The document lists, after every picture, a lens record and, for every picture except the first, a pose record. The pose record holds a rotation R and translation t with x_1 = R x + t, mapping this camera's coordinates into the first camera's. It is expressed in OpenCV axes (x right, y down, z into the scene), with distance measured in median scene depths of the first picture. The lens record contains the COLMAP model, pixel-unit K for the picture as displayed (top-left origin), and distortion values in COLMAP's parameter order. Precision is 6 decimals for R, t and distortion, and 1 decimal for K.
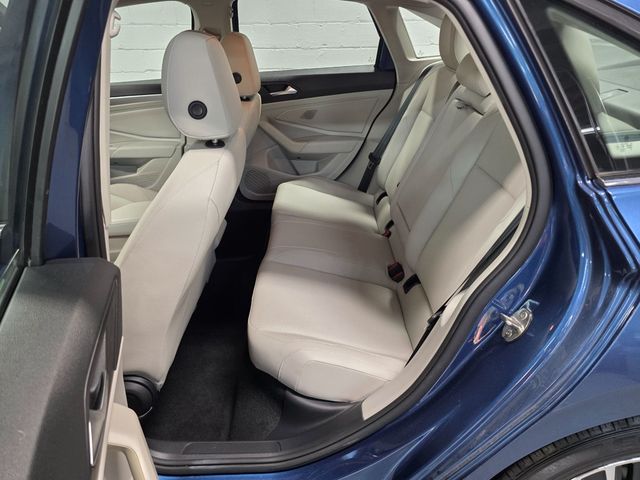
lens RADIAL K [[425.4, 0, 320.0], [0, 425.4, 240.0], [0, 0, 1]] dist [-0.022018, -0.002981]
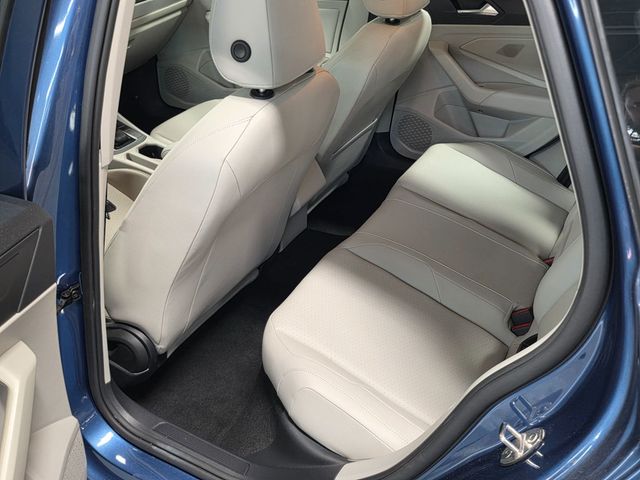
lens RADIAL K [[650.4, 0, 320.0], [0, 650.4, 240.0], [0, 0, 1]] dist [0.096430, -0.246818]
pose [[0.860872, 0.292002, -0.416696, 0.229118], [-0.256803, 0.956327, 0.139608, -0.082008], [0.439263, -0.013176, 0.898262, -0.039691]]
